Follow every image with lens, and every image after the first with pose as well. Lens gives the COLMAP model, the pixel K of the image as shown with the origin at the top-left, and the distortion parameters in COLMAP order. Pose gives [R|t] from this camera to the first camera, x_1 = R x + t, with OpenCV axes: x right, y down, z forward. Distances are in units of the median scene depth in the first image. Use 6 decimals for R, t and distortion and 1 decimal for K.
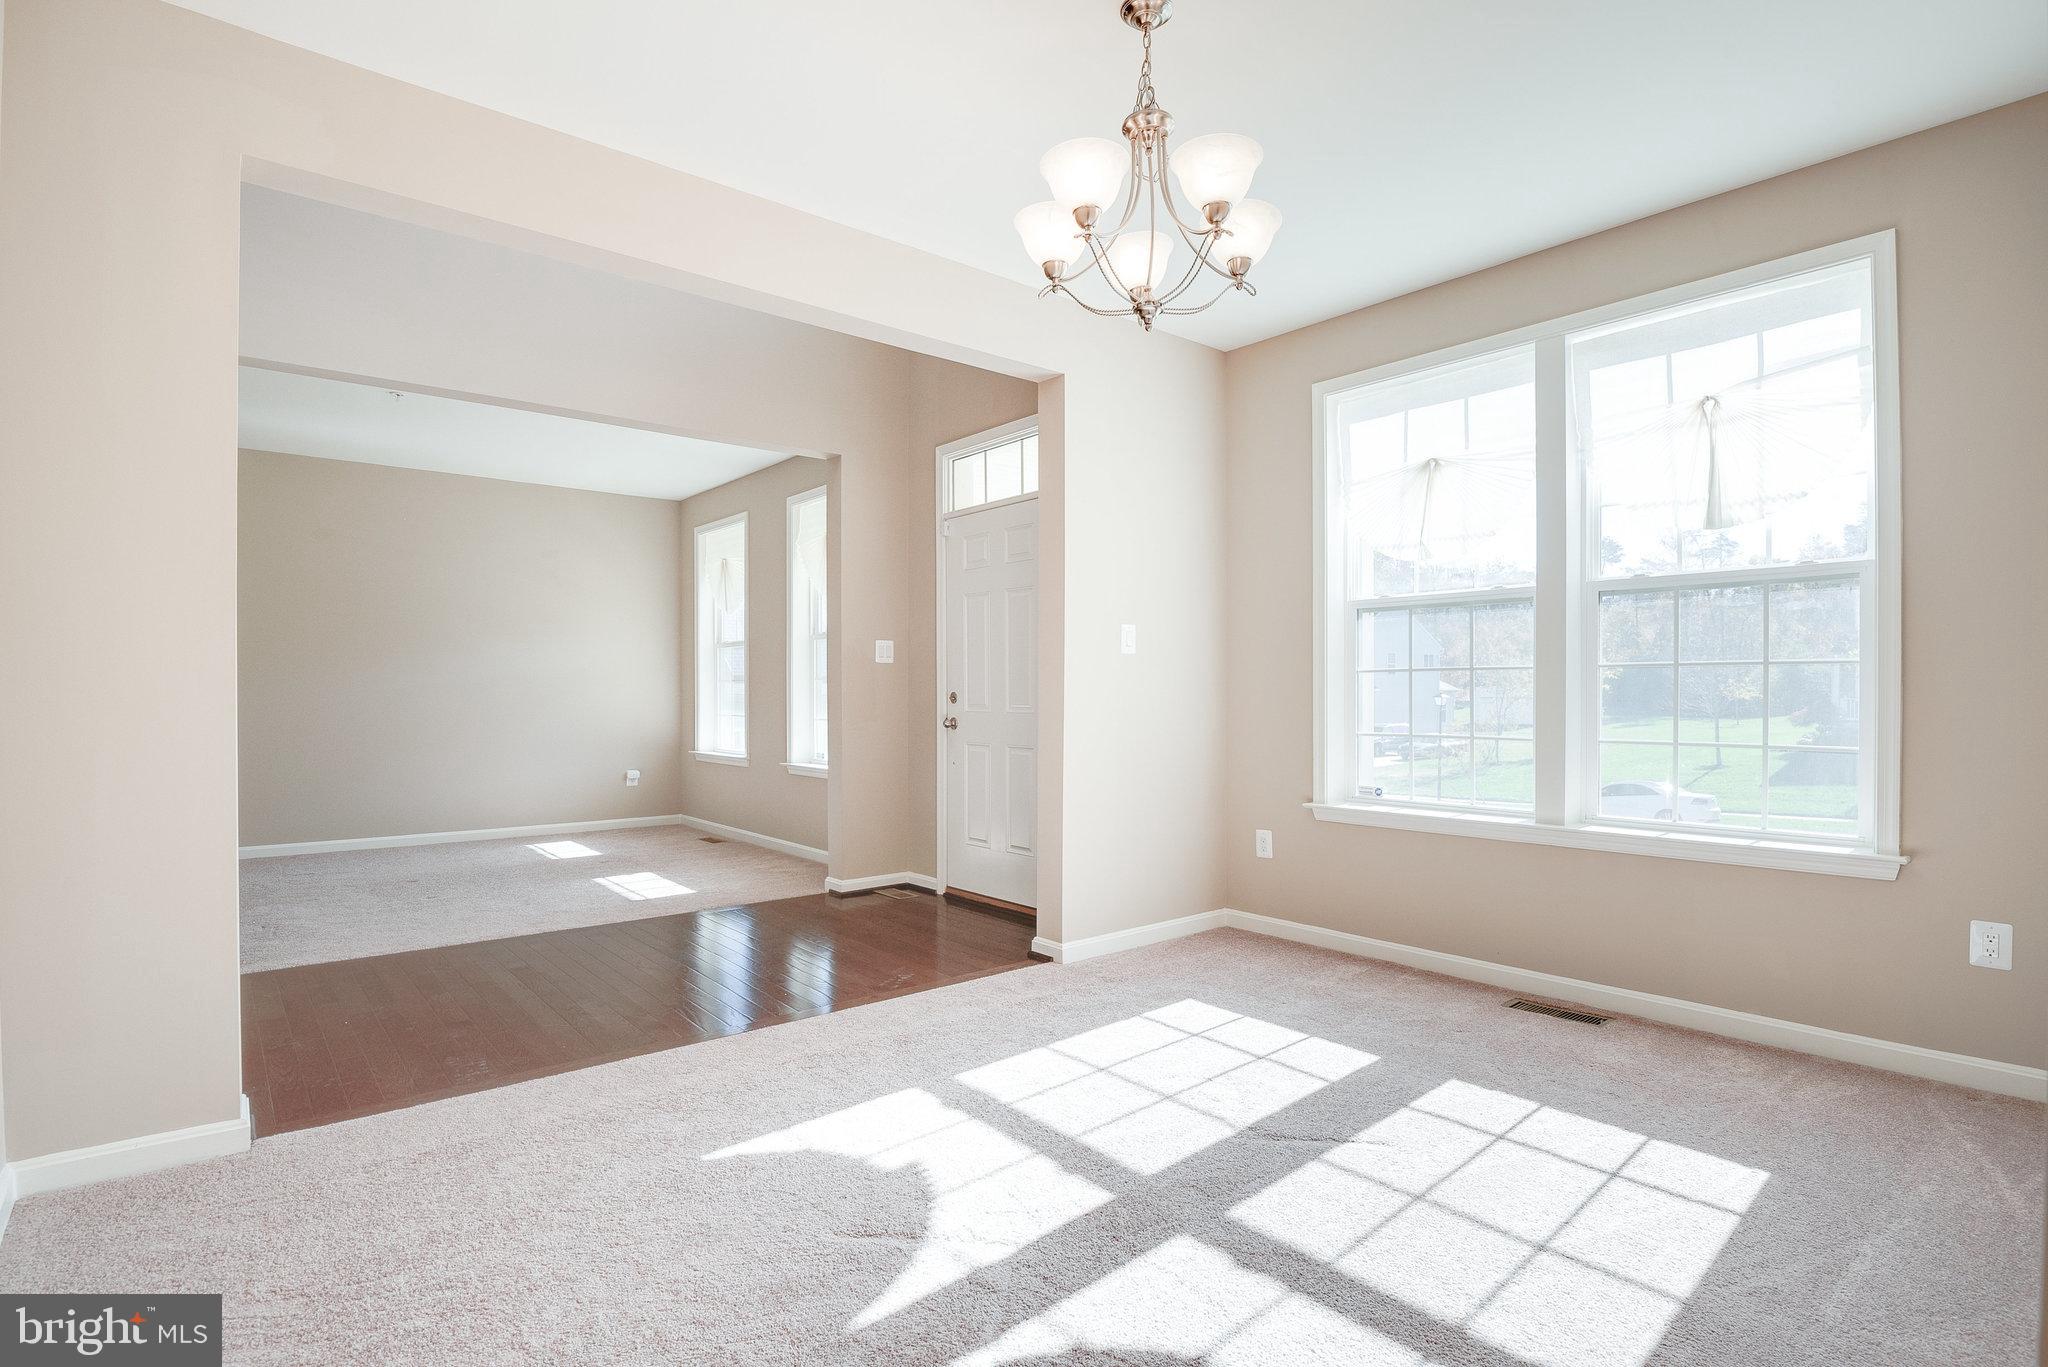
lens RADIAL K [[1023.3, 0, 1036.5], [0, 1023.3, 686.8], [0, 0, 1]] dist [-0.014506, -0.000878]
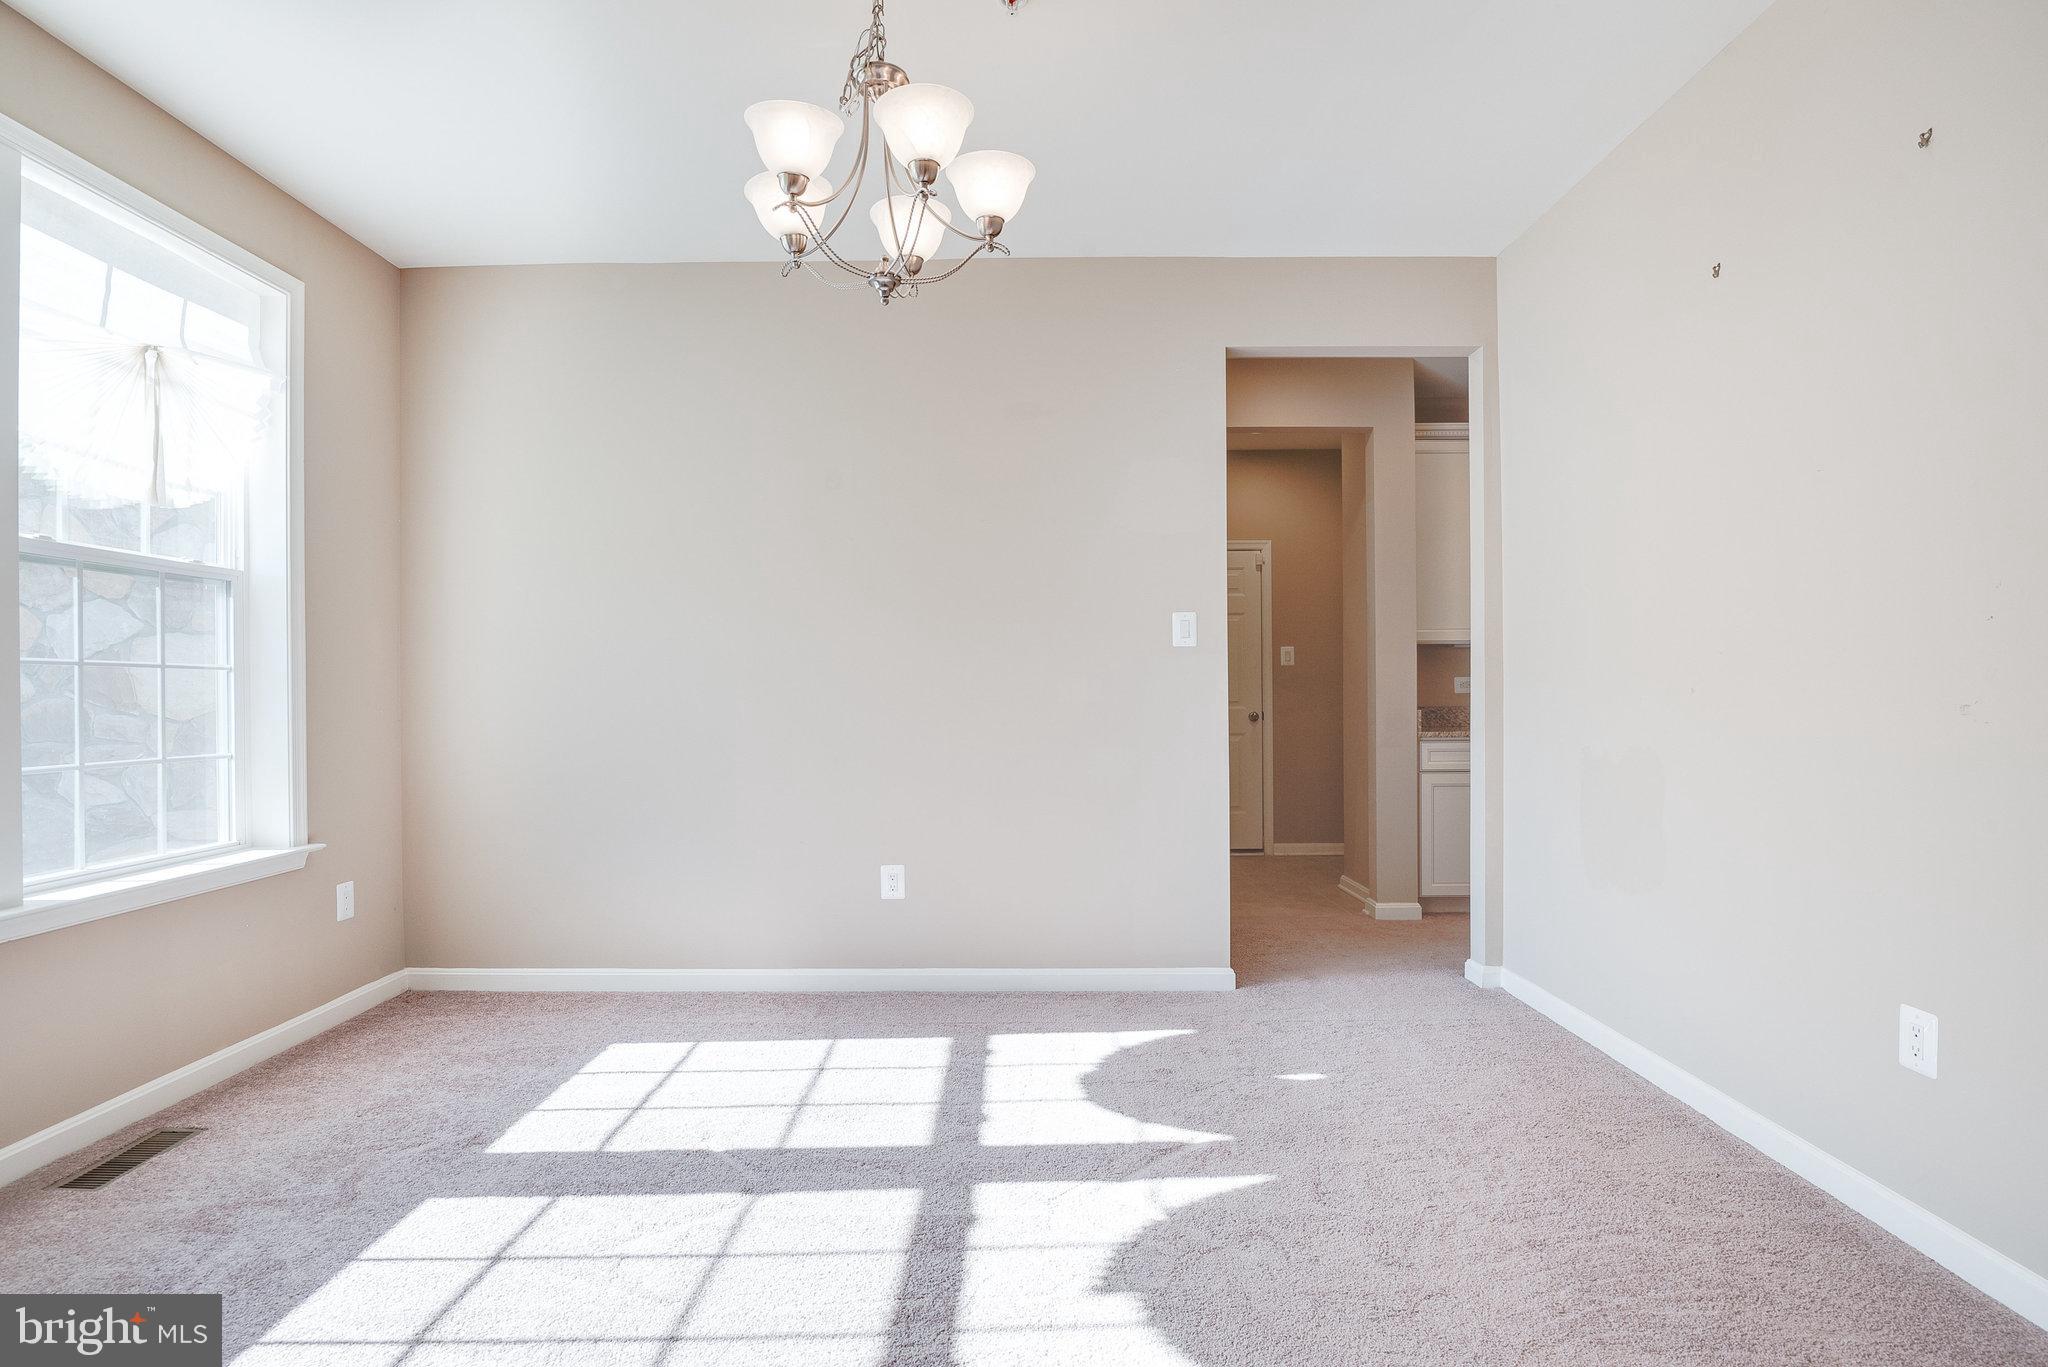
lens RADIAL K [[1023.3, 0, 1006.5], [0, 1023.3, 677.2], [0, 0, 1]] dist [-0.014506, -0.000878]
pose [[-0.760306, 0.018036, 0.649315, -0.464455], [0.007700, 0.999794, -0.018756, 0.009171], [-0.649520, -0.009261, -0.760289, 1.320855]]
